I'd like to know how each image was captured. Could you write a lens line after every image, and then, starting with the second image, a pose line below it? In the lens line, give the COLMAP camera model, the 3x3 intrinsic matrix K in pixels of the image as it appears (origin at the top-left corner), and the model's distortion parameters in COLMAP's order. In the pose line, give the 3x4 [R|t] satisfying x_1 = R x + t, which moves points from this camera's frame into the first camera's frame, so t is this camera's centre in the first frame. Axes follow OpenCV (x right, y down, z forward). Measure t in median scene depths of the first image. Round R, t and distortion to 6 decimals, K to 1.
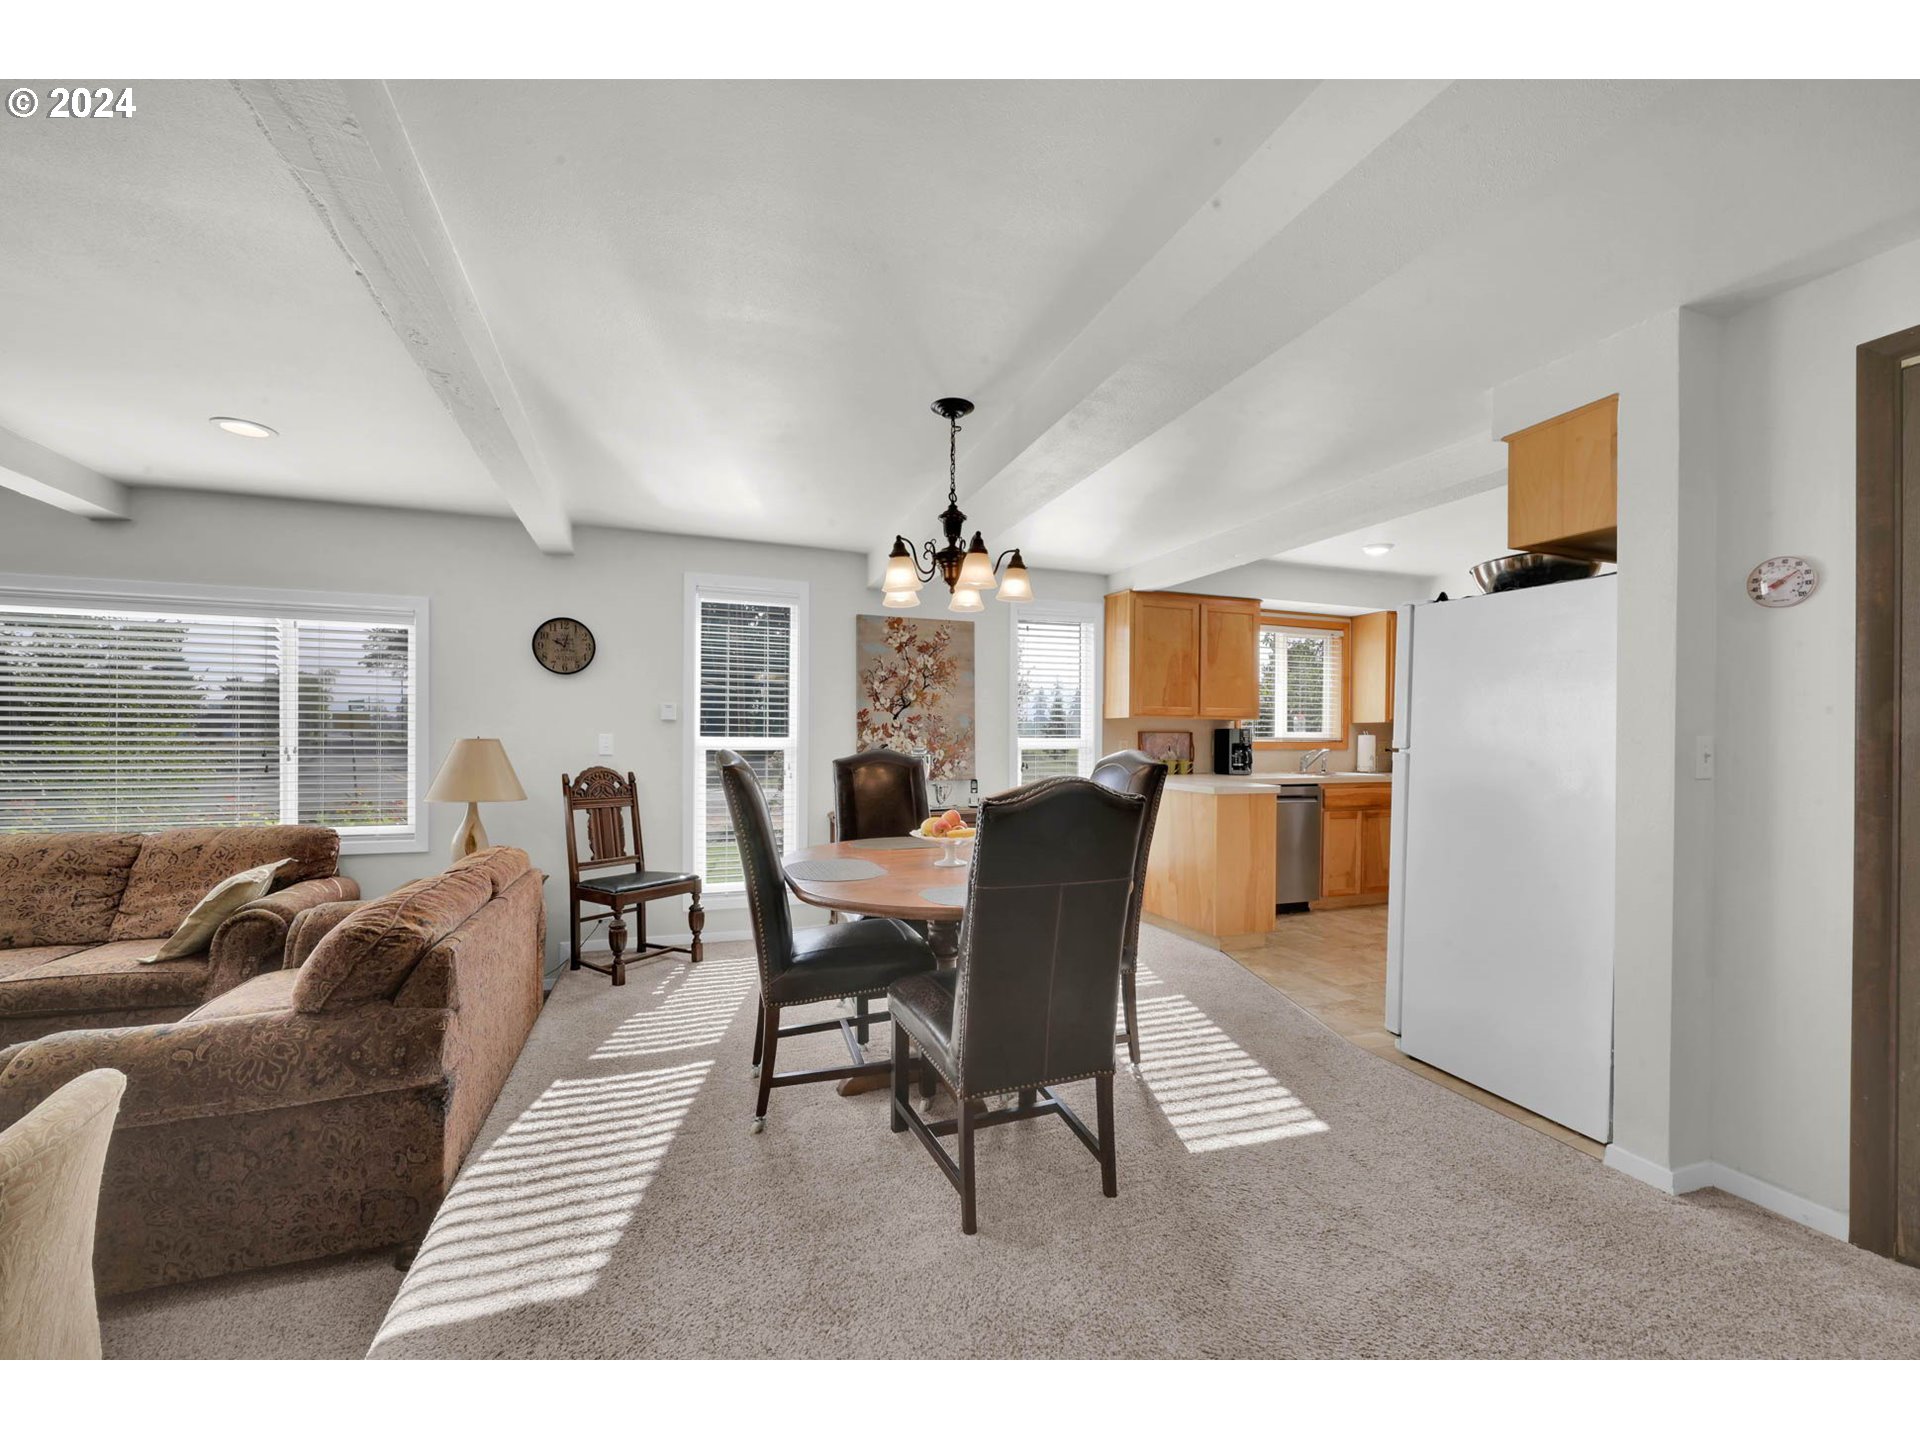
lens RADIAL K [[777.3, 0, 960.0], [0, 777.3, 703.2], [0, 0, 1]] dist [-0.000067, 0.000102]
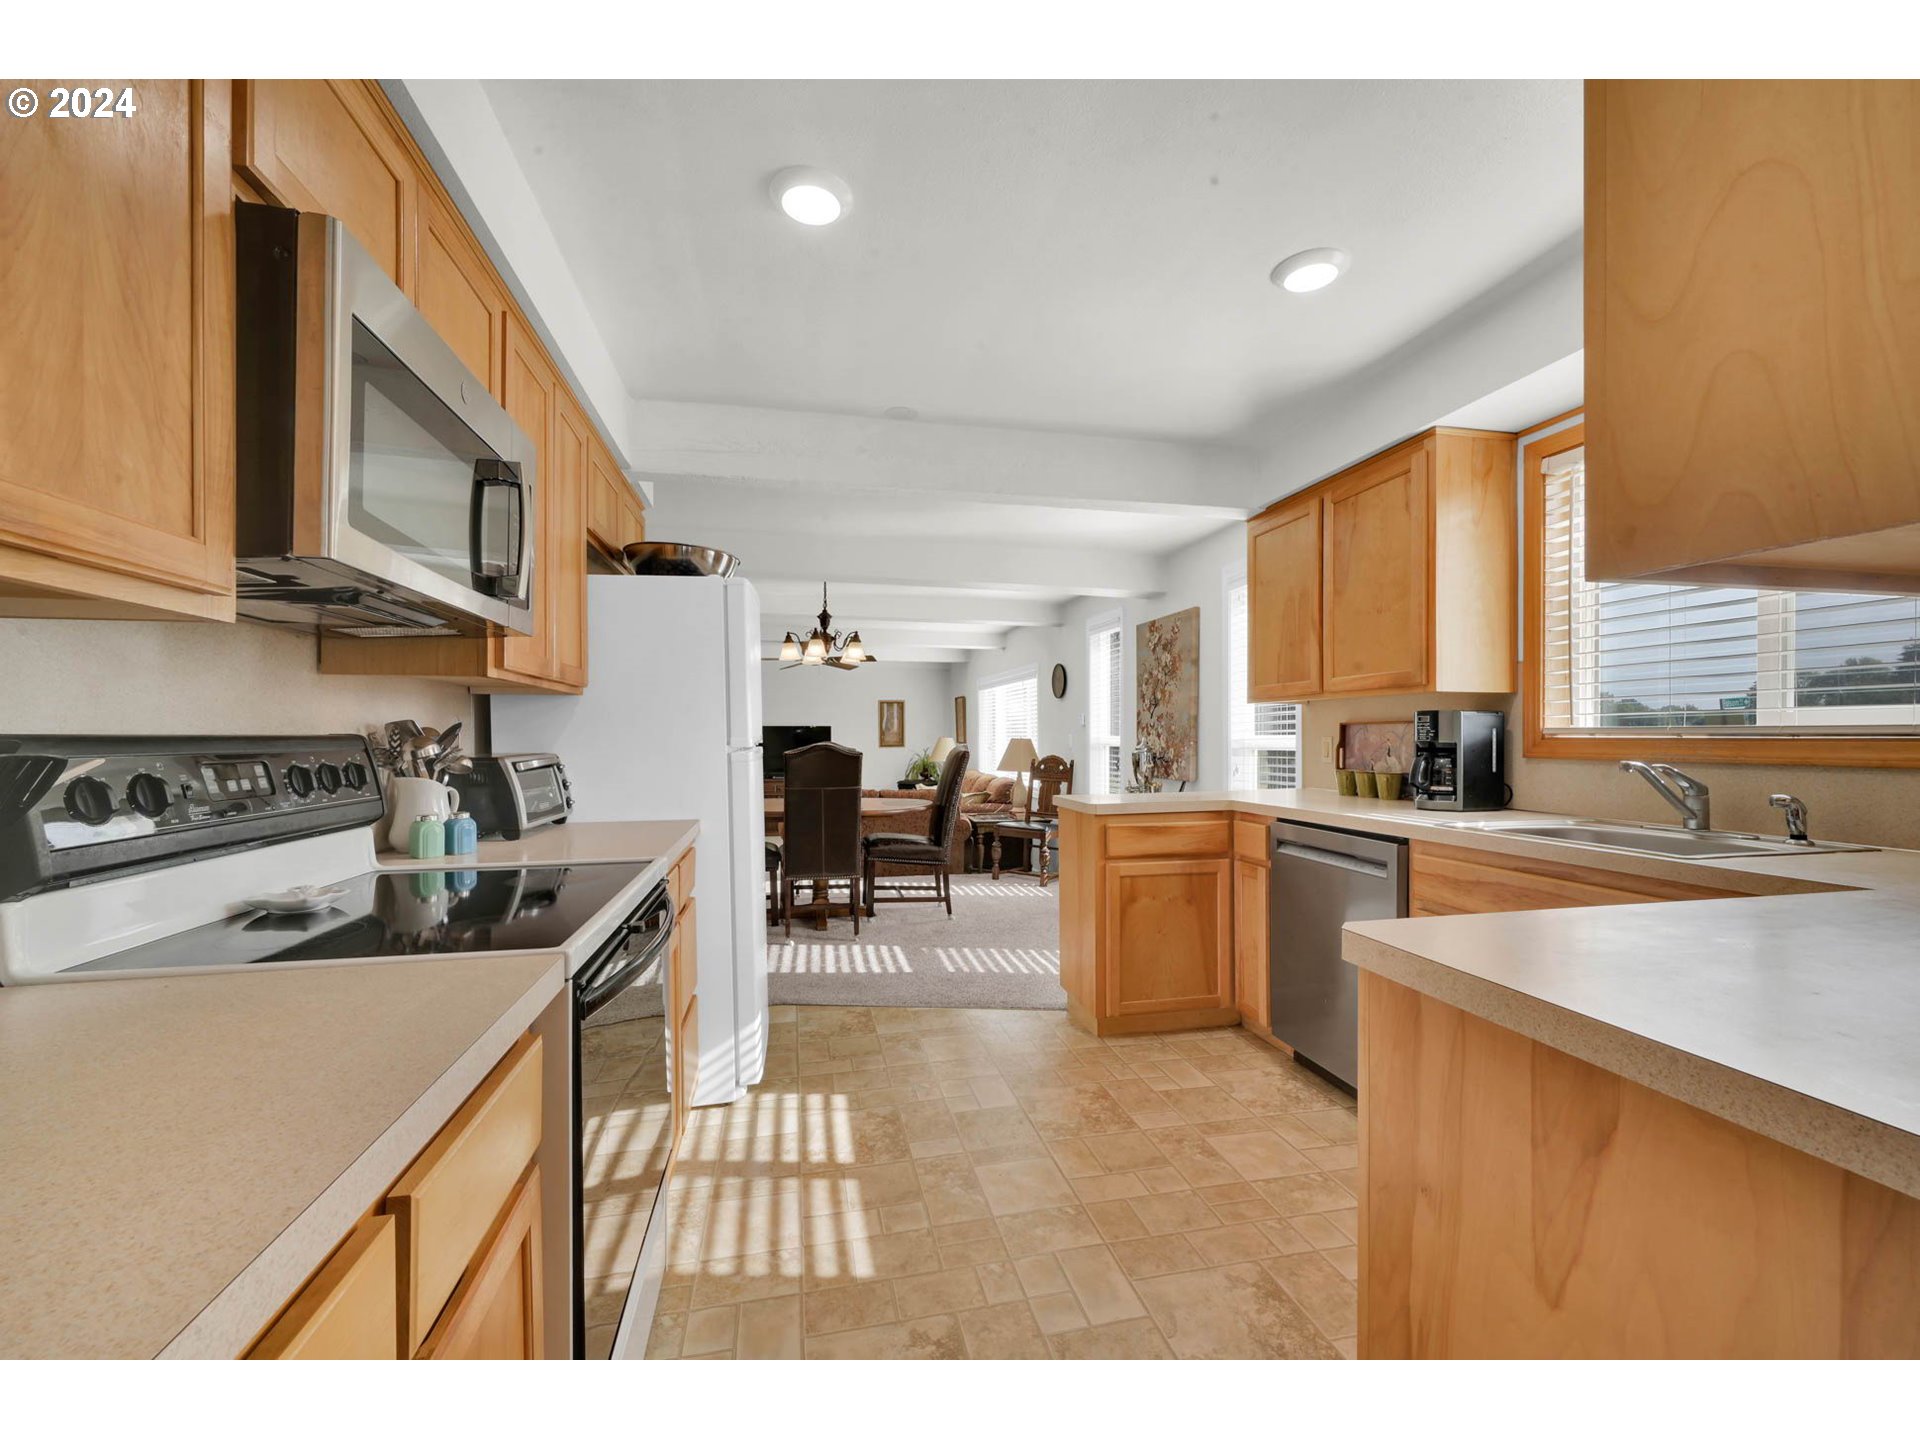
lens RADIAL K [[781.2, 0, 962.5], [0, 781.2, 729.7], [0, 0, 1]] dist [0.000346, 0.000124]
pose [[-0.140226, -0.006976, -0.990095, 0.924584], [0.065030, 0.997751, -0.016240, 0.033645], [0.987982, -0.066663, -0.139457, 0.832538]]
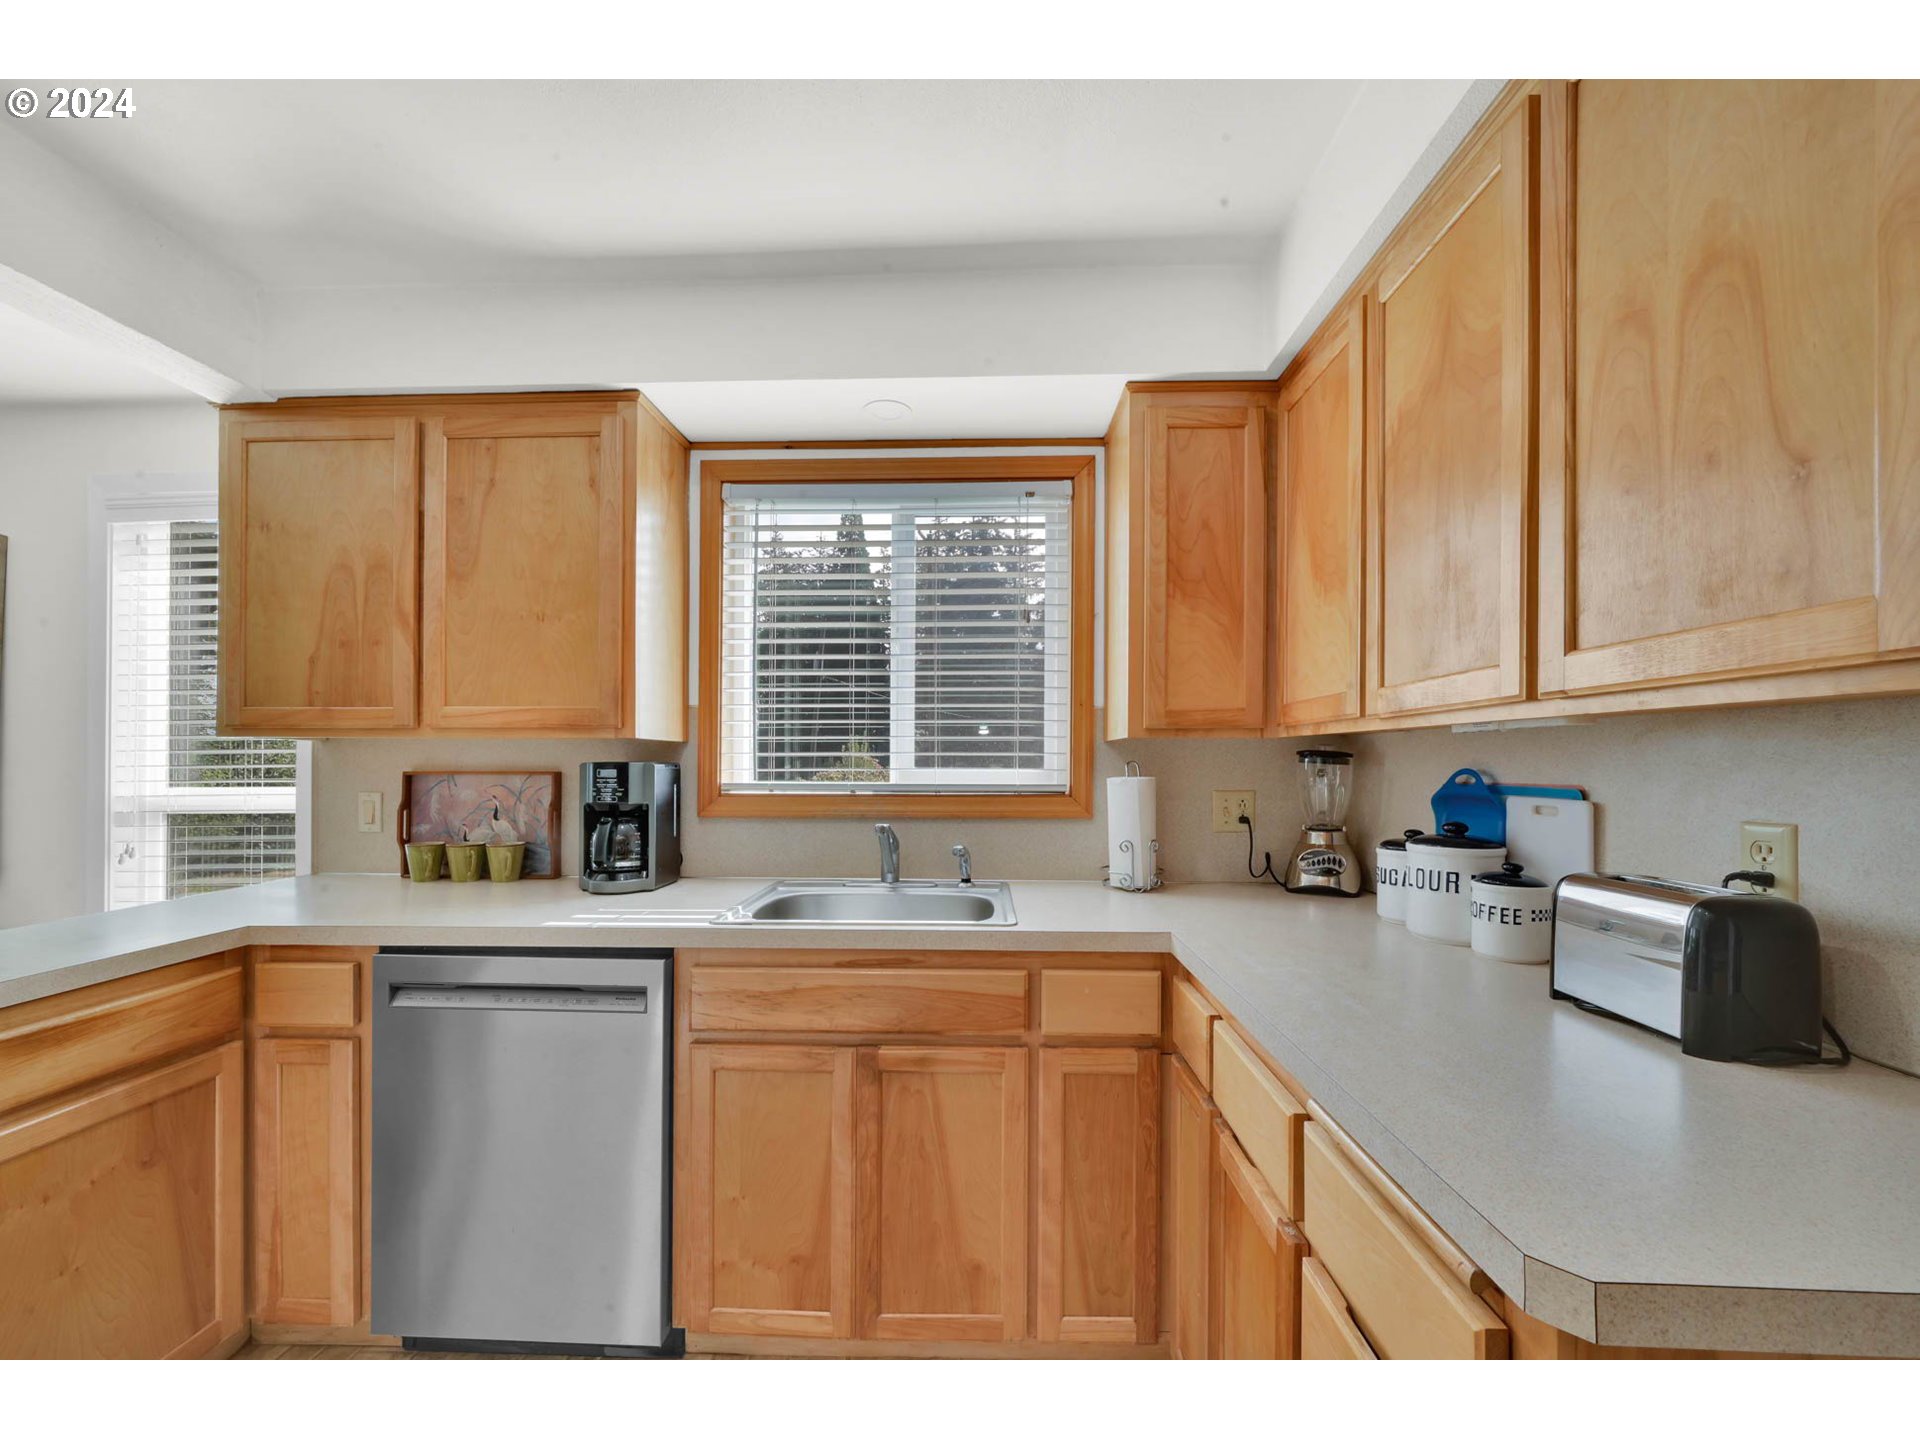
lens RADIAL K [[758.9, 0, 956.1], [0, 758.9, 761.8], [0, 0, 1]] dist [0.000050, -0.000010]
pose [[0.920997, 0.000932, -0.389569, 0.684622], [0.023225, 0.998087, 0.057295, 0.015429], [0.388877, -0.061816, 0.919213, 0.785909]]
